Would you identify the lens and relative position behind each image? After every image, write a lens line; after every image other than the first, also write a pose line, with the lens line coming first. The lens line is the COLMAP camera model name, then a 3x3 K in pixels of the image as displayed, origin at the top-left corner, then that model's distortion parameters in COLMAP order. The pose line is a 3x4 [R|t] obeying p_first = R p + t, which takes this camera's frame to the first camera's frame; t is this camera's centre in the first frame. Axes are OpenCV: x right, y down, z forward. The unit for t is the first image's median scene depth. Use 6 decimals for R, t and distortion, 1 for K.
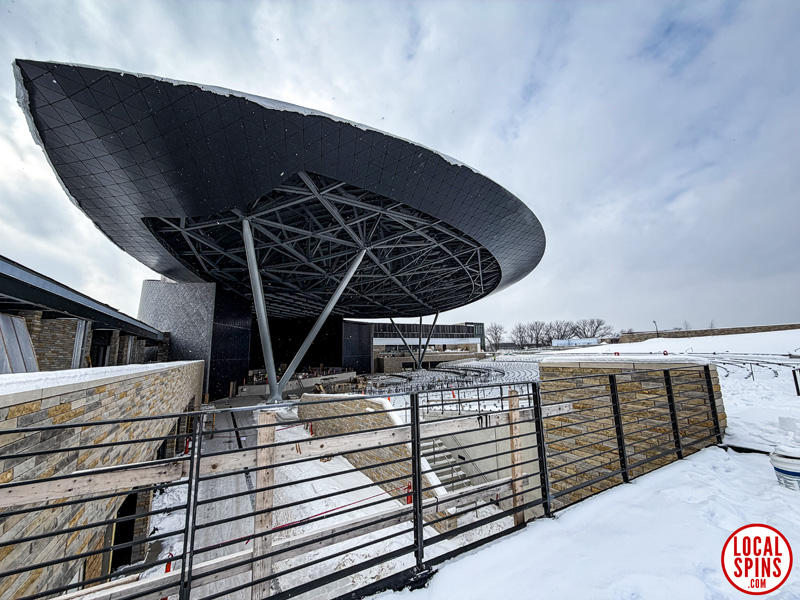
lens RADIAL K [[318.0, 0, 400.0], [0, 318.0, 300.0], [0, 0, 1]] dist [0.000063, -0.000033]
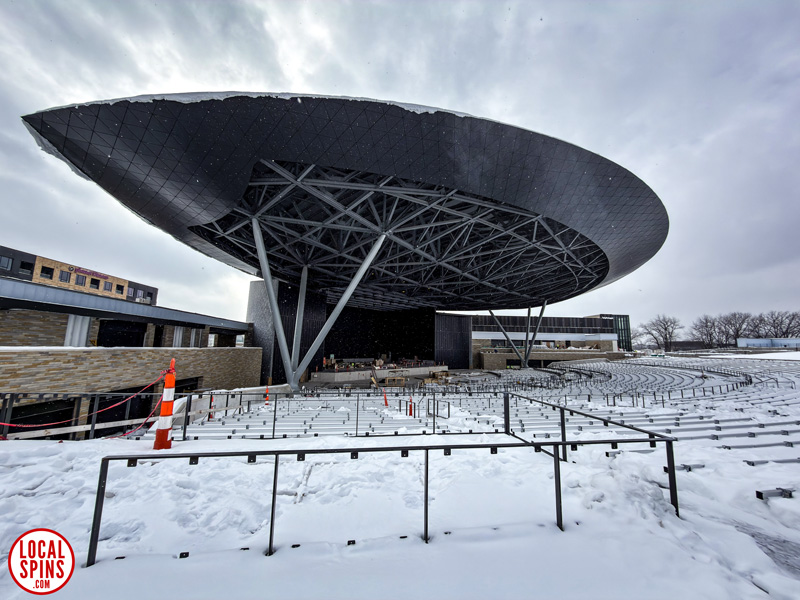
lens RADIAL K [[318.0, 0, 400.0], [0, 318.0, 300.0], [0, 0, 1]] dist [0.000063, -0.000033]
pose [[0.908042, -0.026475, -0.418042, 0.117718], [0.034707, 0.999324, 0.012101, 0.008368], [0.417439, -0.025498, 0.908347, 0.063934]]
